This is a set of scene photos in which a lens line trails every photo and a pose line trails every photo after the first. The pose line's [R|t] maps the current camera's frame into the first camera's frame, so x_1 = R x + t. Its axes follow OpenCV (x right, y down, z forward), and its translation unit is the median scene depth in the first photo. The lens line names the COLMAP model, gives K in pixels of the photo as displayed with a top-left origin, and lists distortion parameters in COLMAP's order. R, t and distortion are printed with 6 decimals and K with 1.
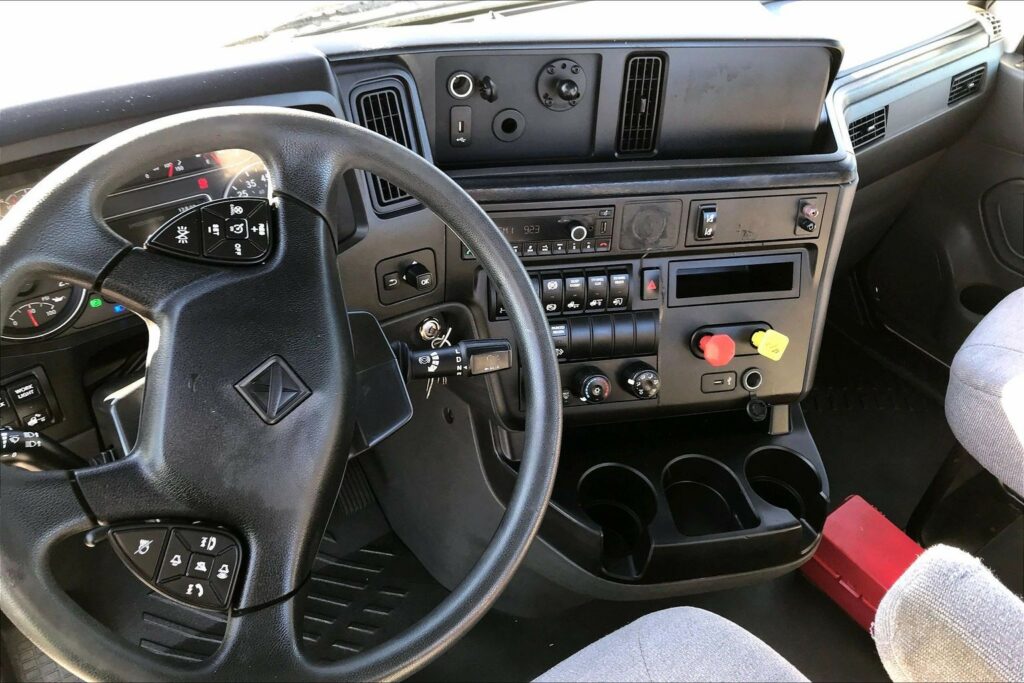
lens RADIAL K [[832.6, 0, 512.0], [0, 832.6, 341.5], [0, 0, 1]] dist [0.007286, 0.000878]
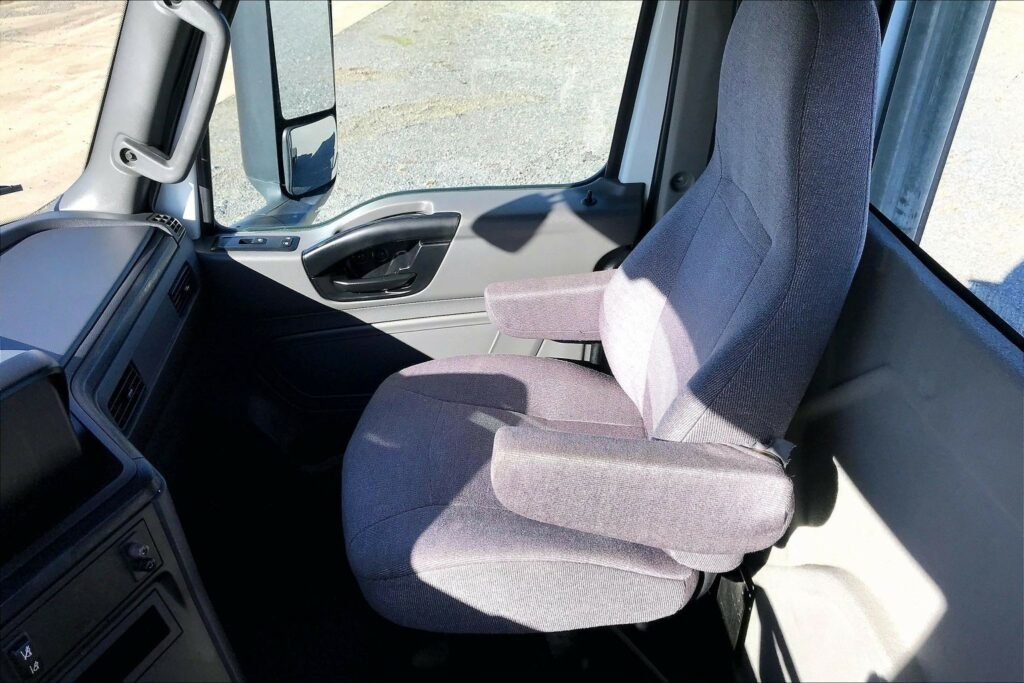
lens RADIAL K [[832.6, 0, 512.0], [0, 832.6, 341.5], [0, 0, 1]] dist [0.007286, 0.000878]
pose [[0.567301, -0.449696, 0.689887, 0.092903], [0.531132, 0.840013, 0.110799, -0.223555], [-0.629340, 0.303564, 0.715388, 0.122836]]
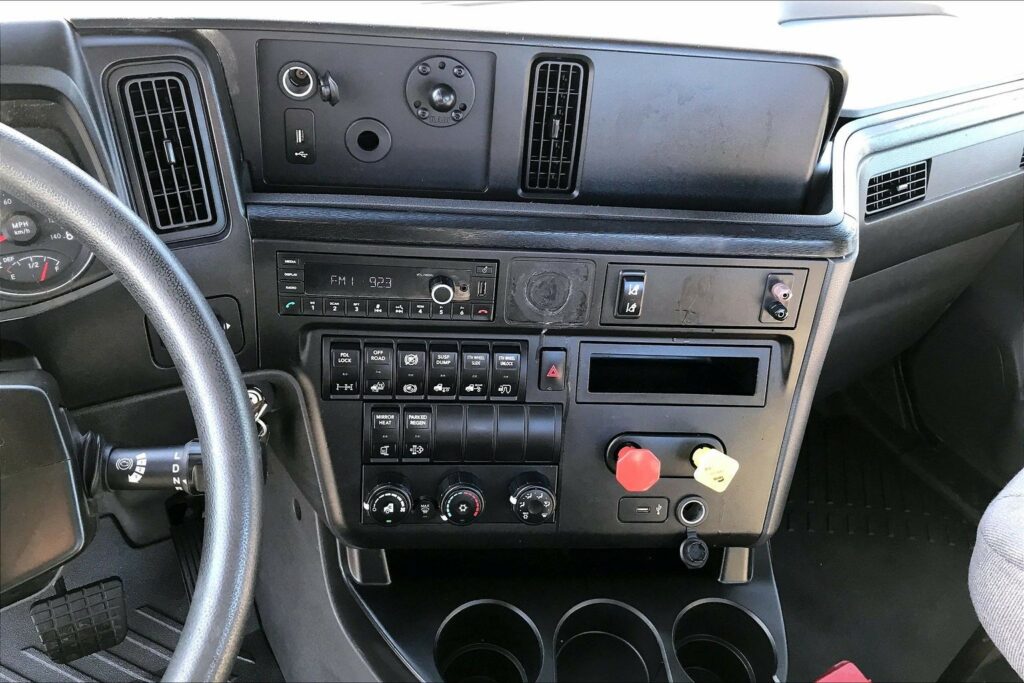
lens RADIAL K [[832.6, 0, 512.0], [0, 832.6, 341.5], [0, 0, 1]] dist [0.007286, 0.000878]
pose [[0.990422, 0.098729, -0.096523, 0.200013], [-0.102295, 0.994216, -0.032711, -0.066346], [0.092735, 0.042271, 0.994793, 0.264814]]
